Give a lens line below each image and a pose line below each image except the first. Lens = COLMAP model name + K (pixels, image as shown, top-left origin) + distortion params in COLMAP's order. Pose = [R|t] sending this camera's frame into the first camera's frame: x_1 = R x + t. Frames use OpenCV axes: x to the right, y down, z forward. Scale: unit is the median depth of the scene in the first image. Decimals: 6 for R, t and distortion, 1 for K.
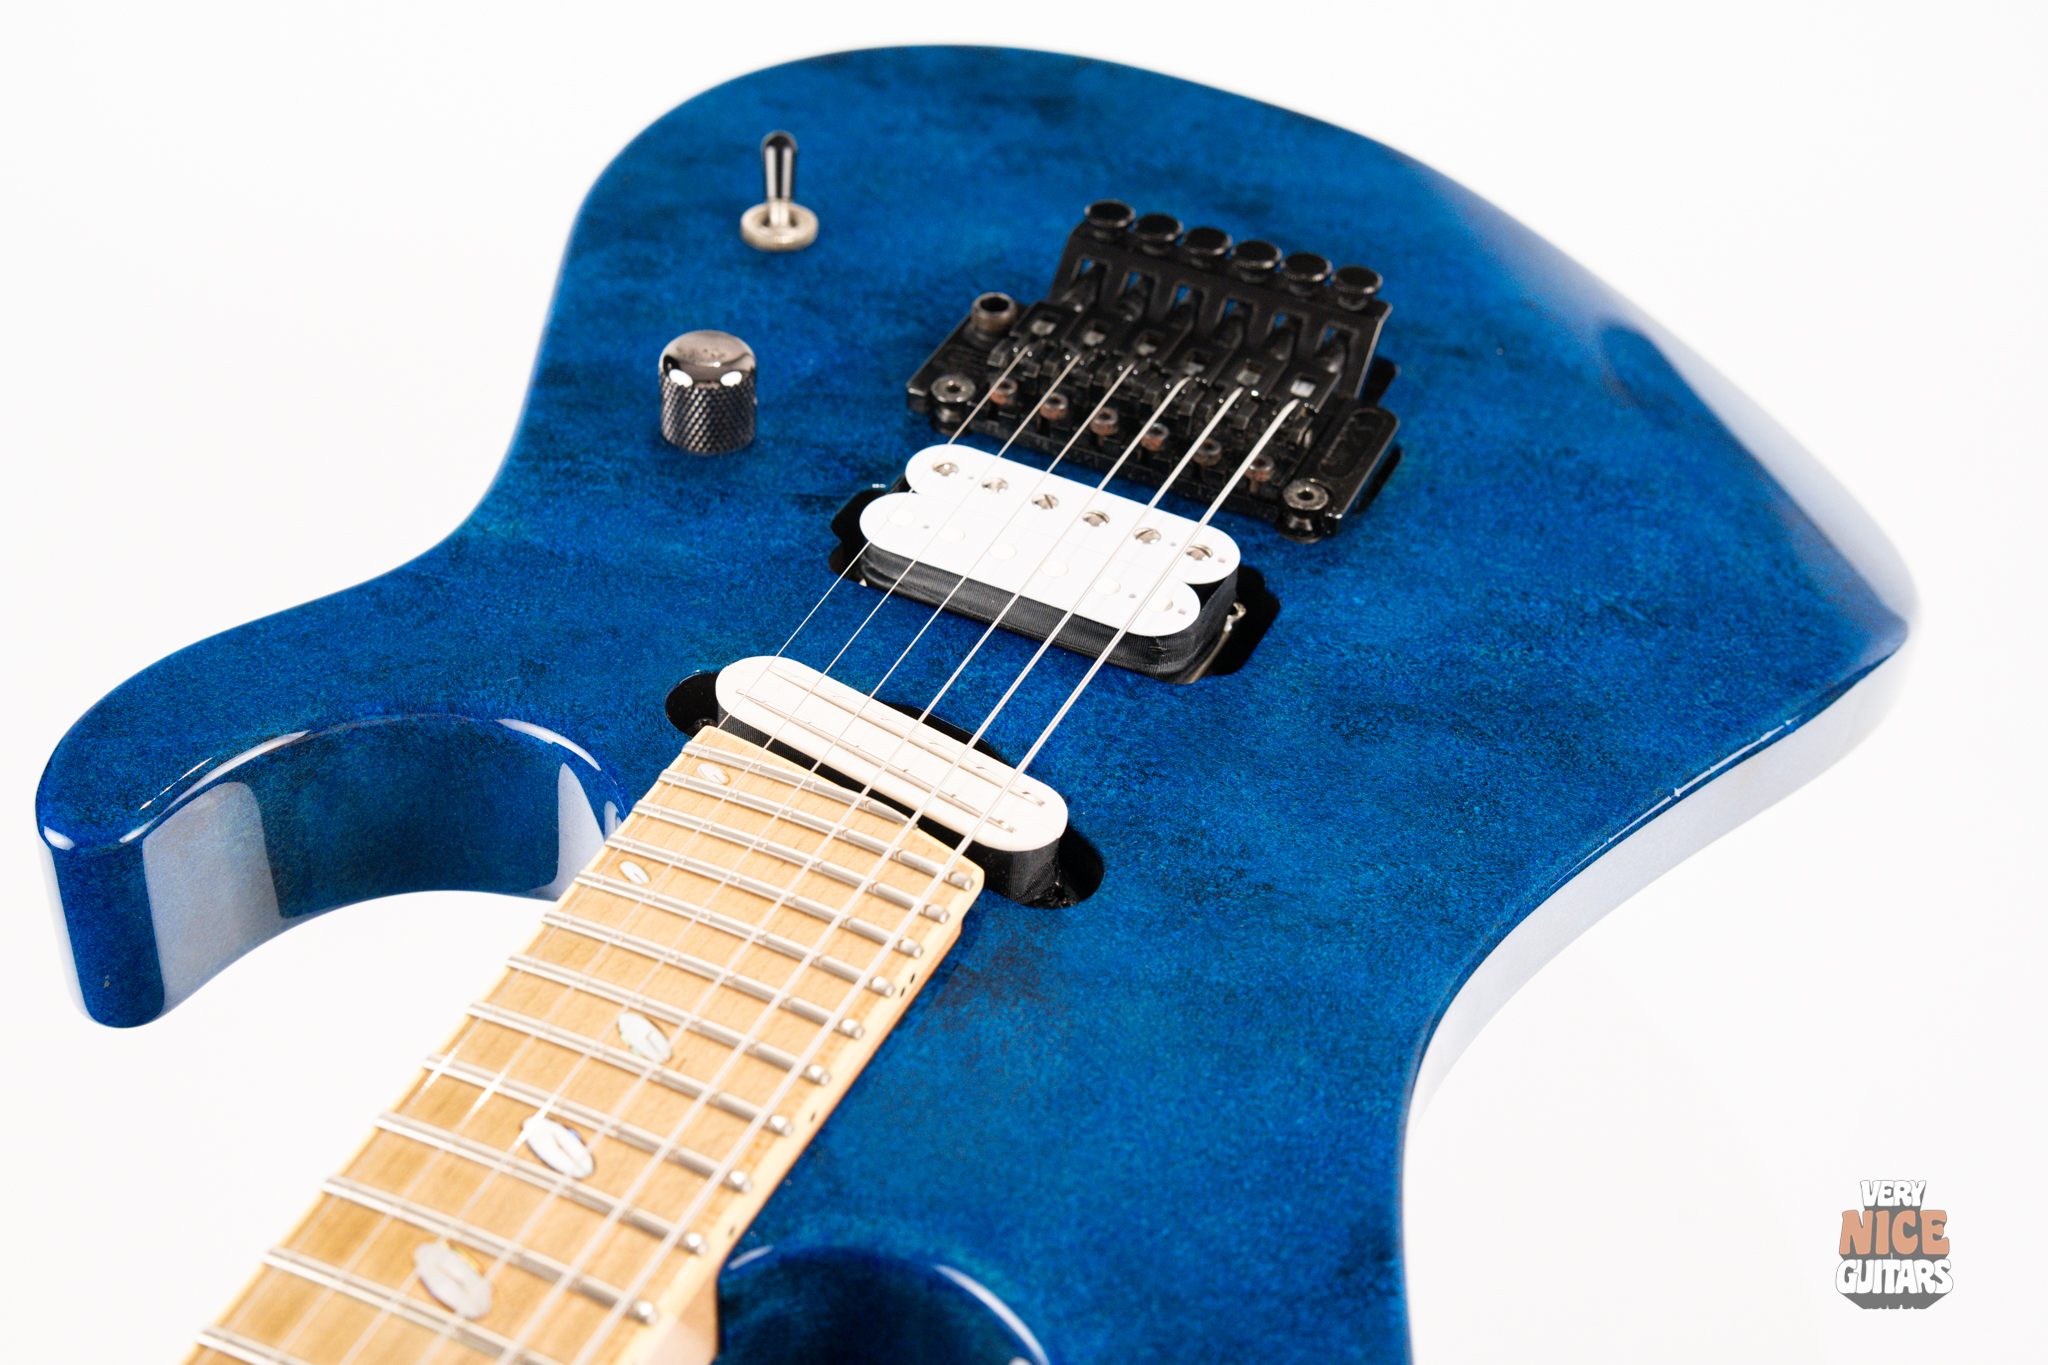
lens RADIAL K [[2945.8, 0, 1016.7], [0, 2945.8, 653.1], [0, 0, 1]] dist [0.103711, -0.297776]
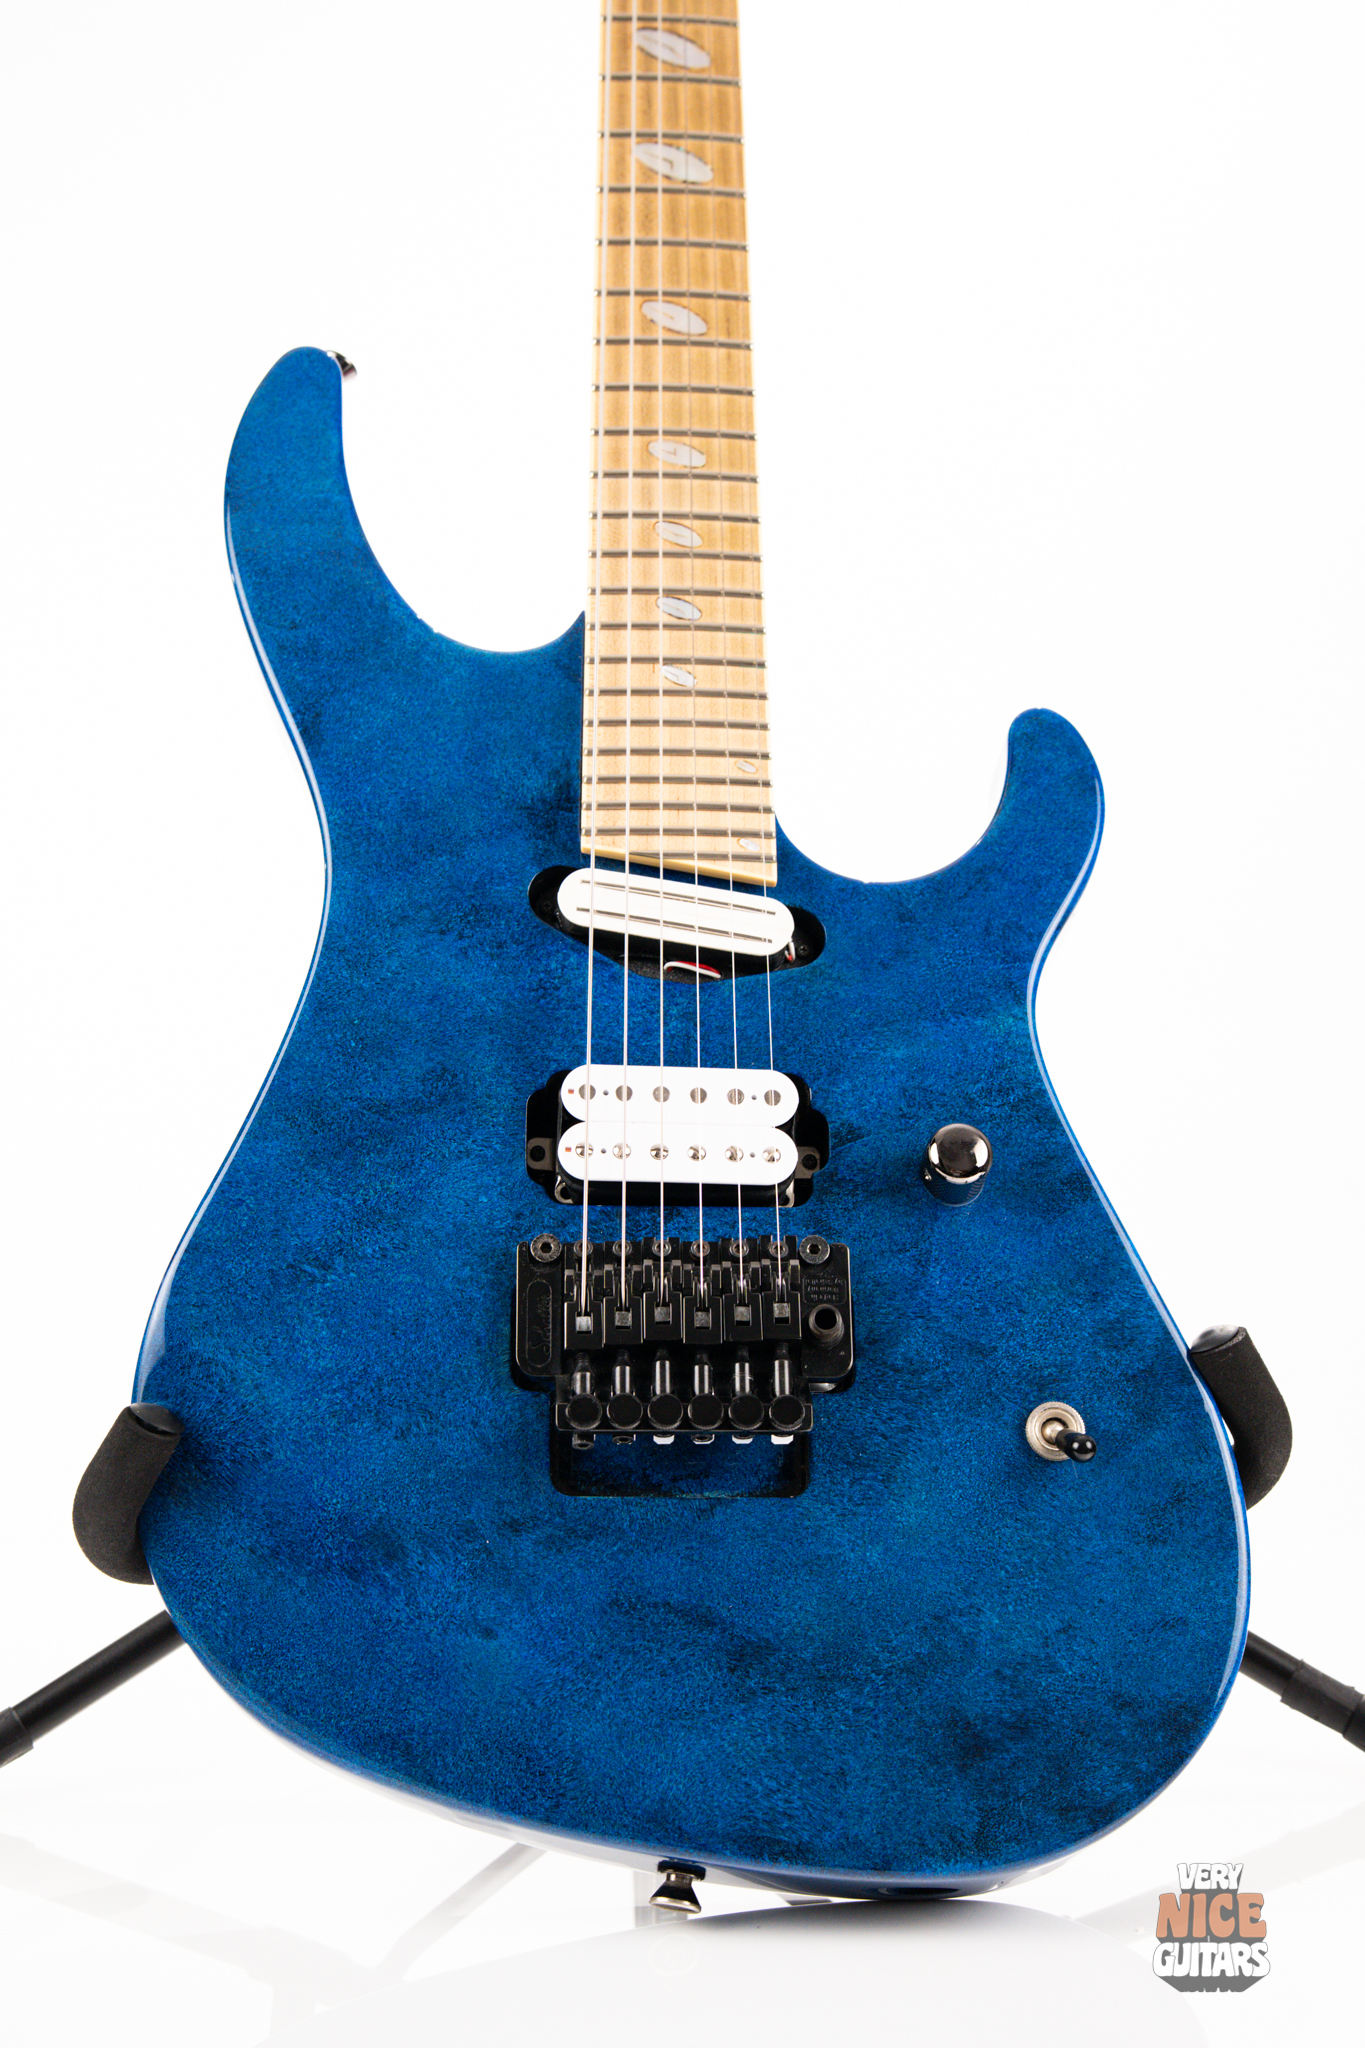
lens RADIAL K [[2986.9, 0, 701.1], [0, 2986.9, 1032.6], [0, 0, 1]] dist [0.099474, -0.271129]
pose [[-0.897665, 0.350168, -0.267546, 0.411301], [-0.348476, -0.192423, 0.917354, -1.501314], [0.269746, 0.916709, 0.294756, 0.524013]]
